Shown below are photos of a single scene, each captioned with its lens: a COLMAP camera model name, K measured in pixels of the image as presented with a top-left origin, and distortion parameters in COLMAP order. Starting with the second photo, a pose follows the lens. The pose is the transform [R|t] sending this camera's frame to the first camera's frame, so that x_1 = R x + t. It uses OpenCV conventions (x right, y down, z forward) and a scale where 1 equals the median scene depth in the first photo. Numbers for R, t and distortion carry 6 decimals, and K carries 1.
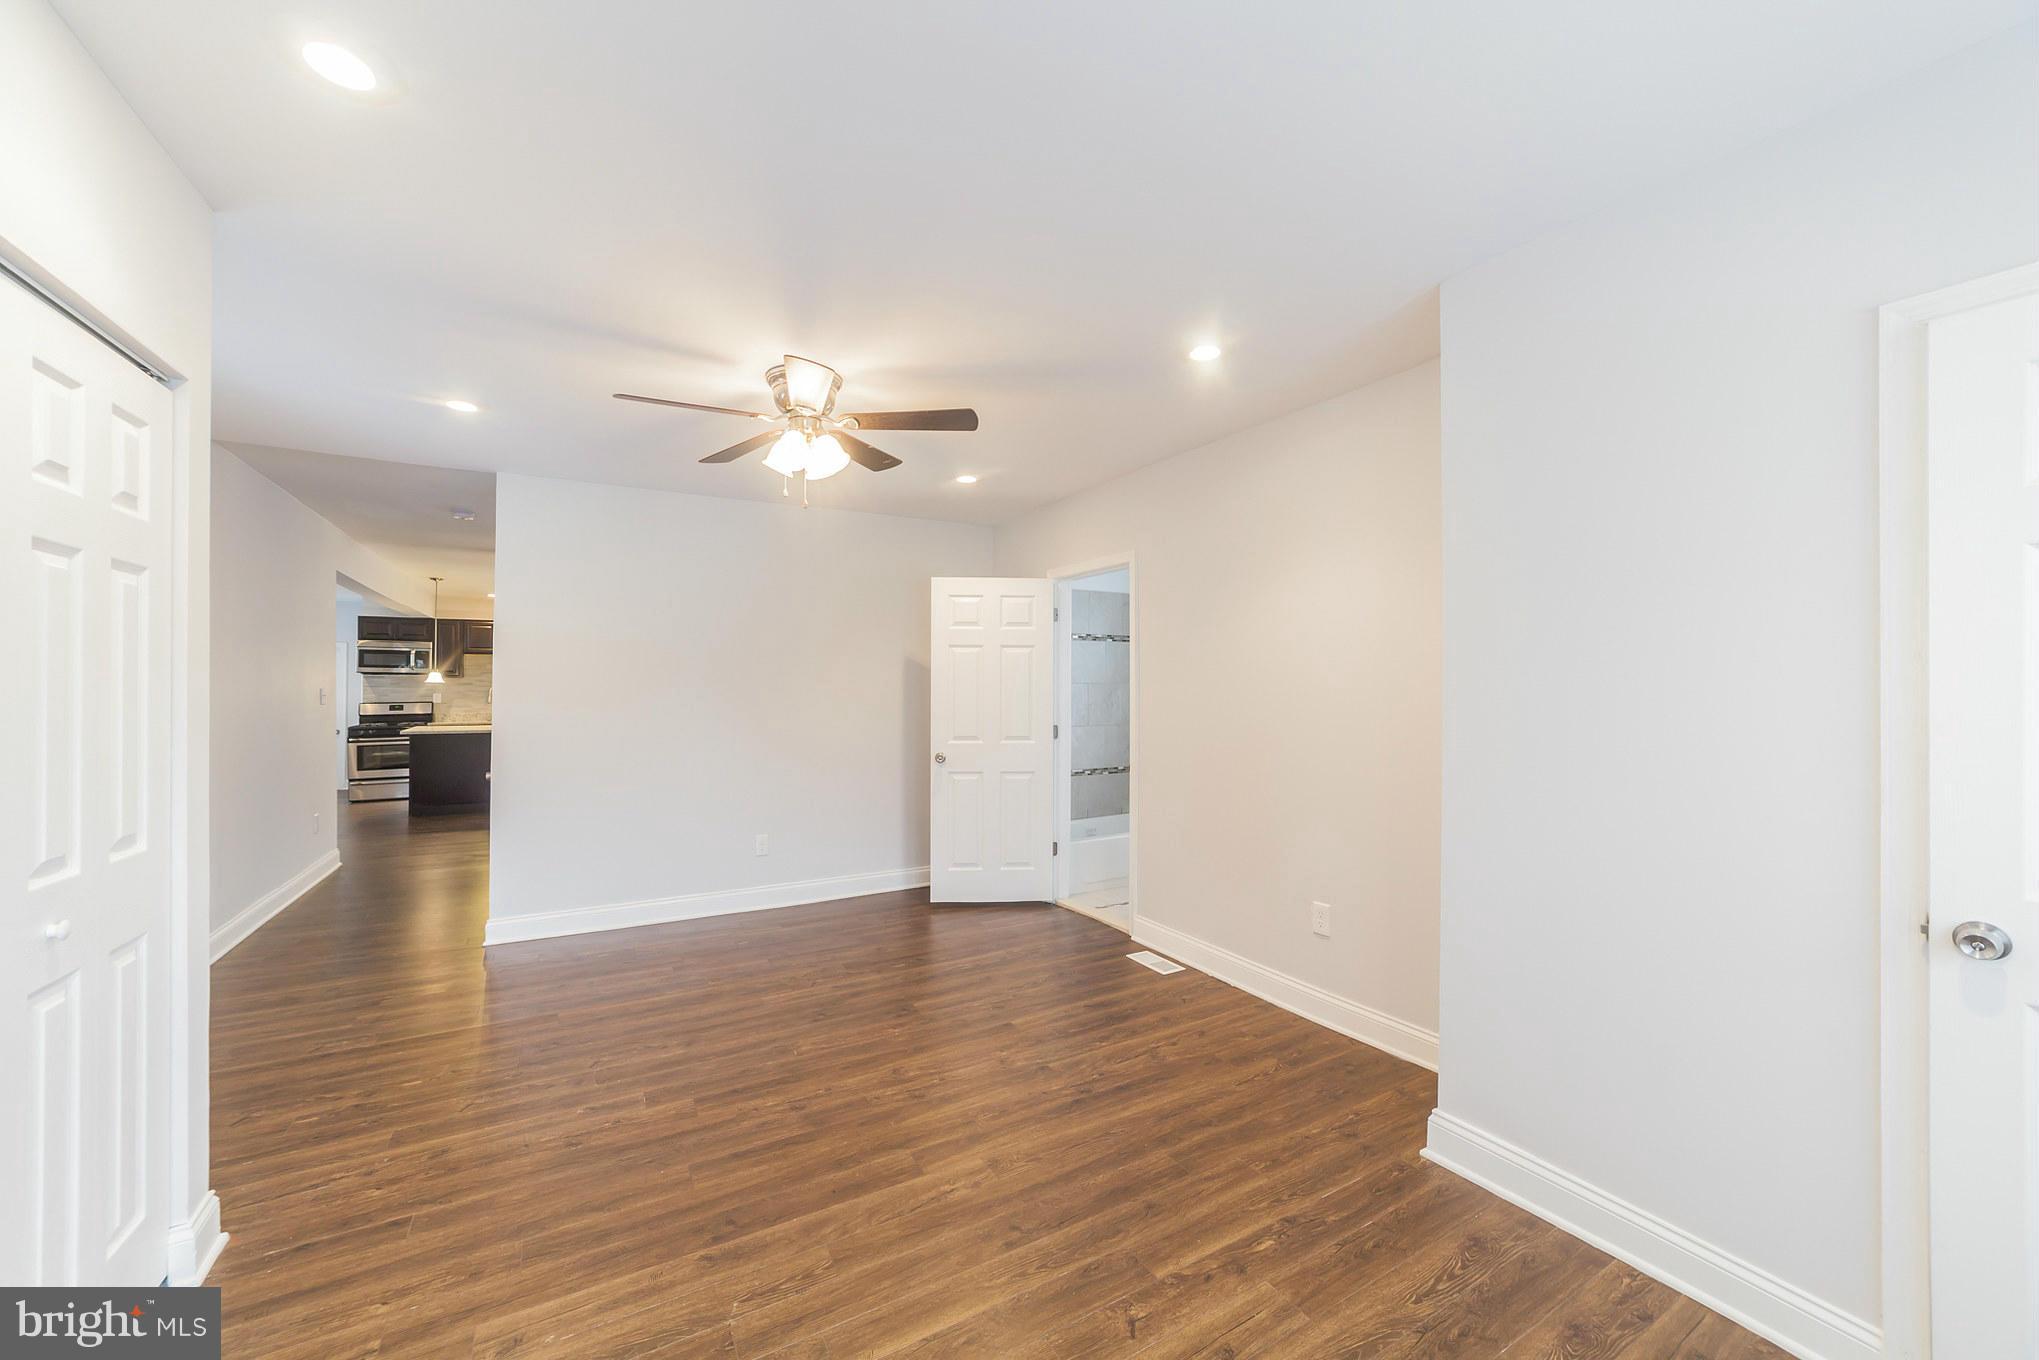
lens RADIAL K [[793.8, 0, 1019.5], [0, 793.8, 680.0], [0, 0, 1]] dist [-0.022714, 0.006595]
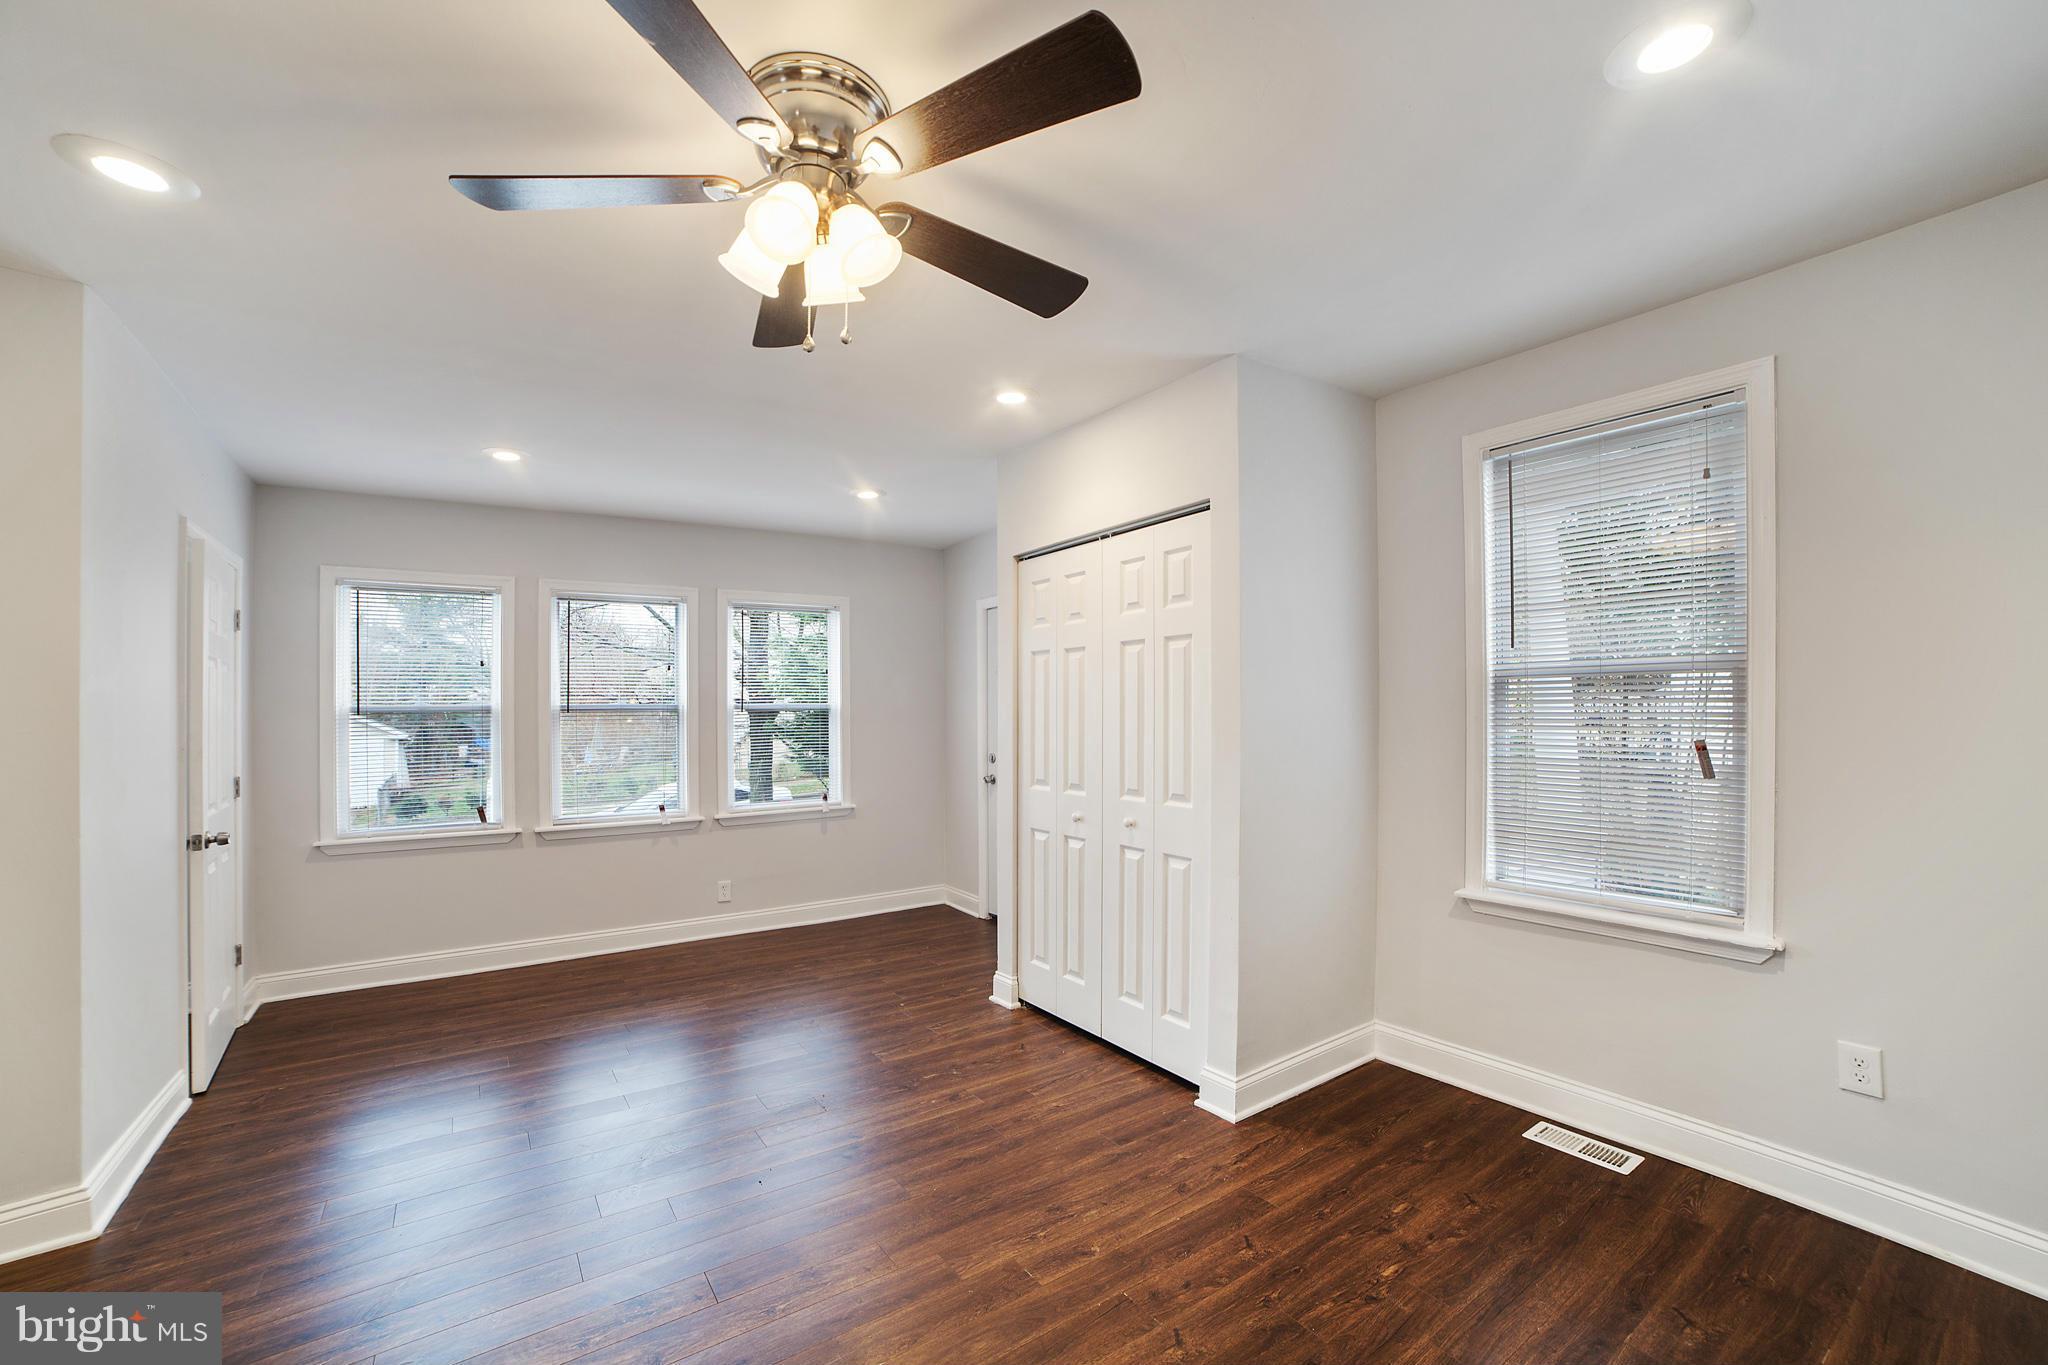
lens RADIAL K [[819.6, 0, 1027.1], [0, 819.6, 697.5], [0, 0, 1]] dist [-0.096890, 0.030487]
pose [[-0.995479, 0.012087, -0.094214, -0.396356], [0.014238, 0.999652, -0.022192, 0.018371], [0.093913, -0.023433, -0.995305, 1.660635]]
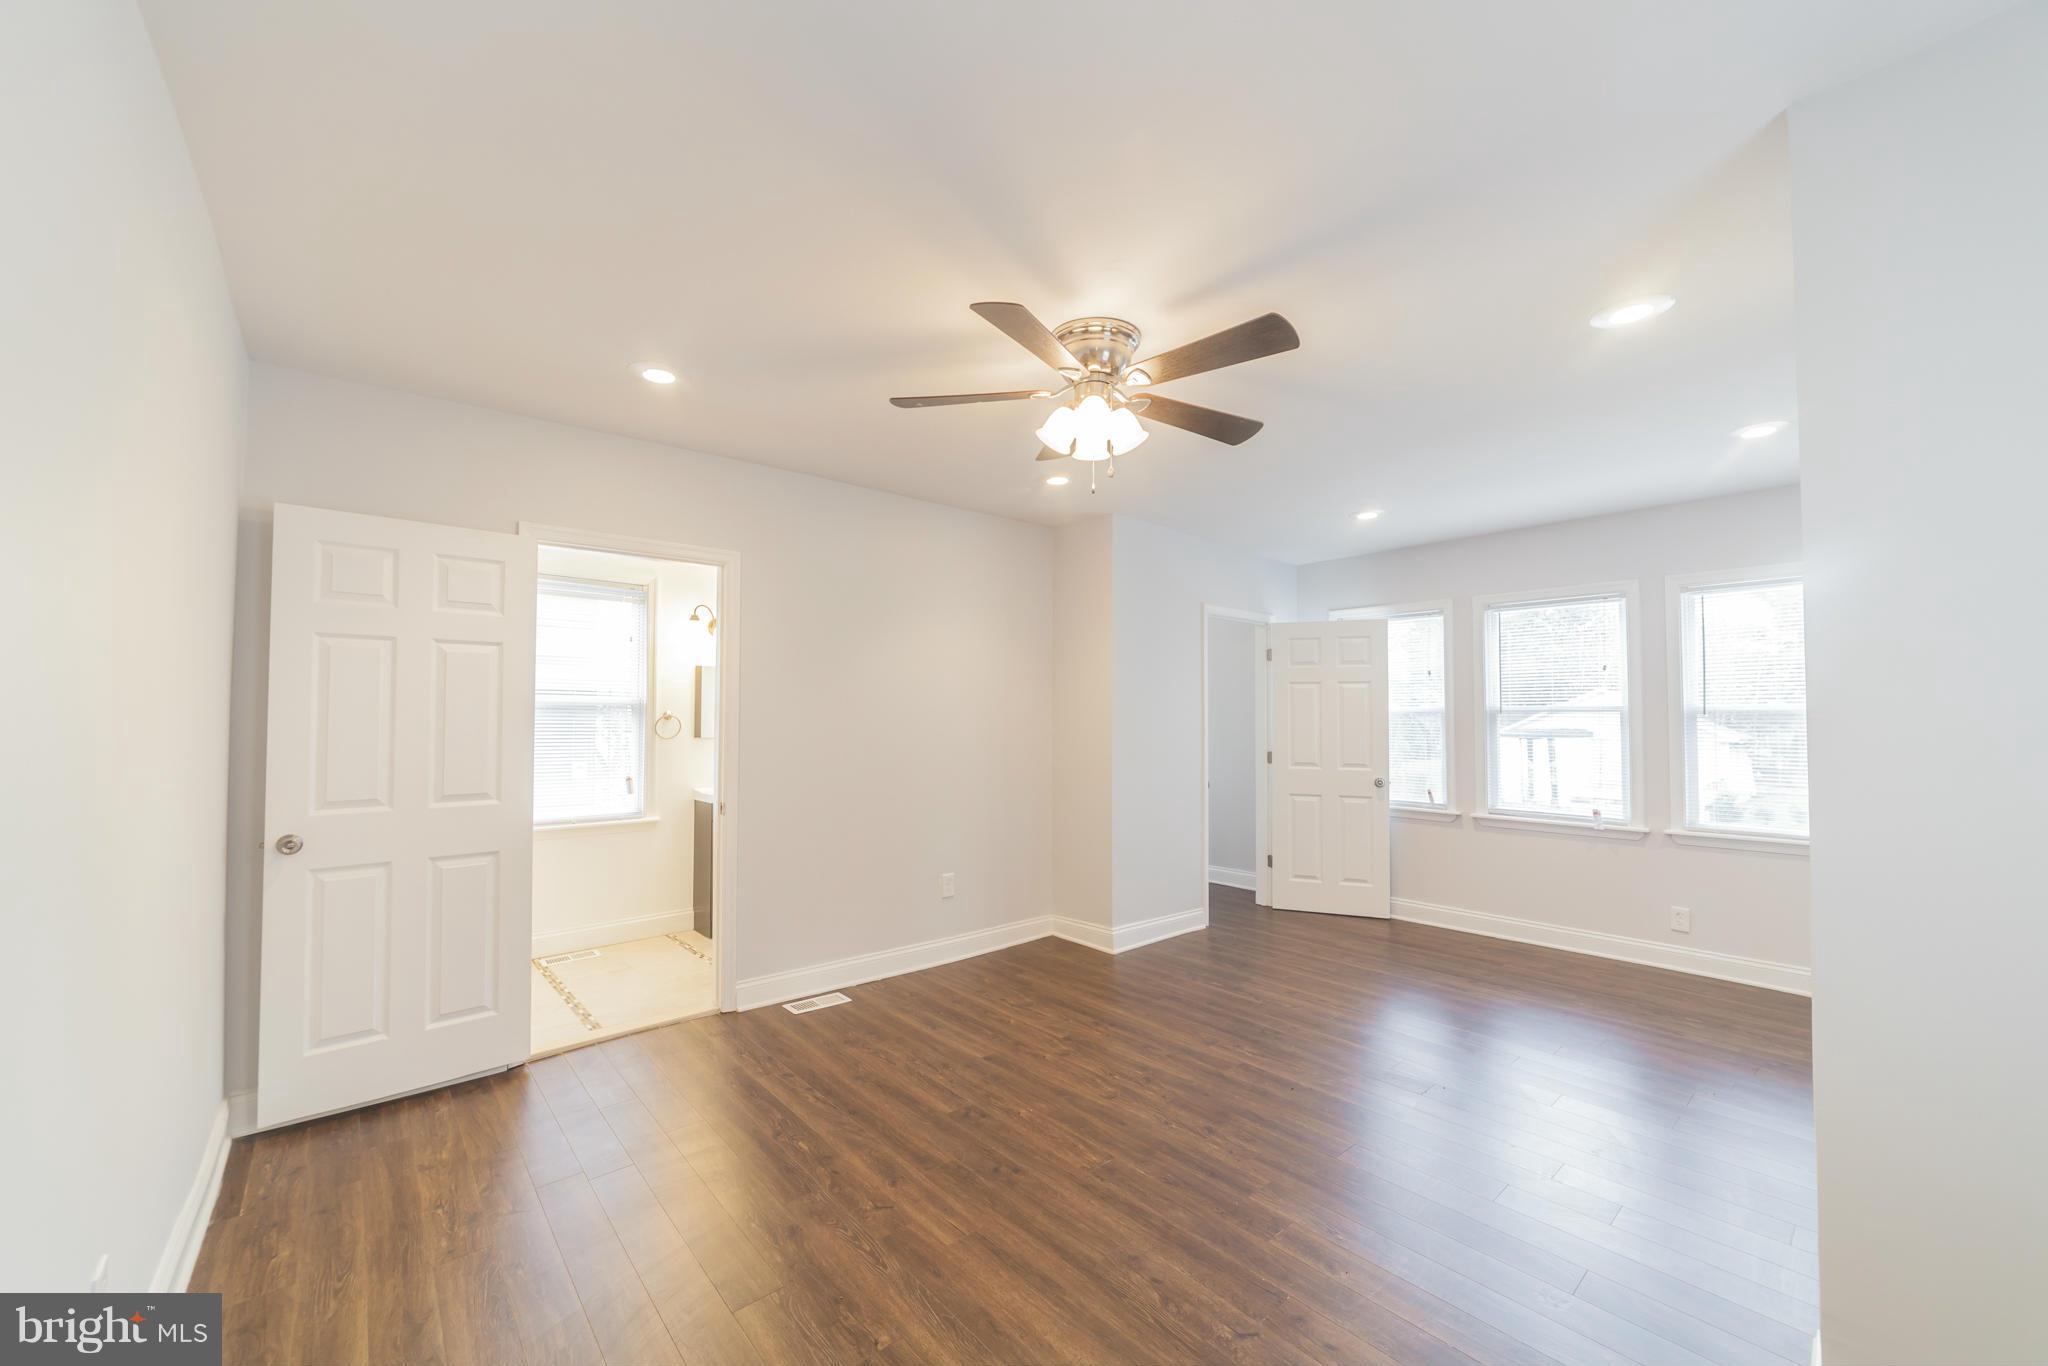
lens RADIAL K [[797.3, 0, 1024.0], [0, 797.3, 683.0], [0, 0, 1]] dist [-0.022714, 0.006595]
pose [[-0.199309, 0.042399, 0.979019, -1.171292], [-0.008518, 0.998951, -0.044996, 0.021388], [-0.979900, -0.017307, -0.198739, 1.358111]]
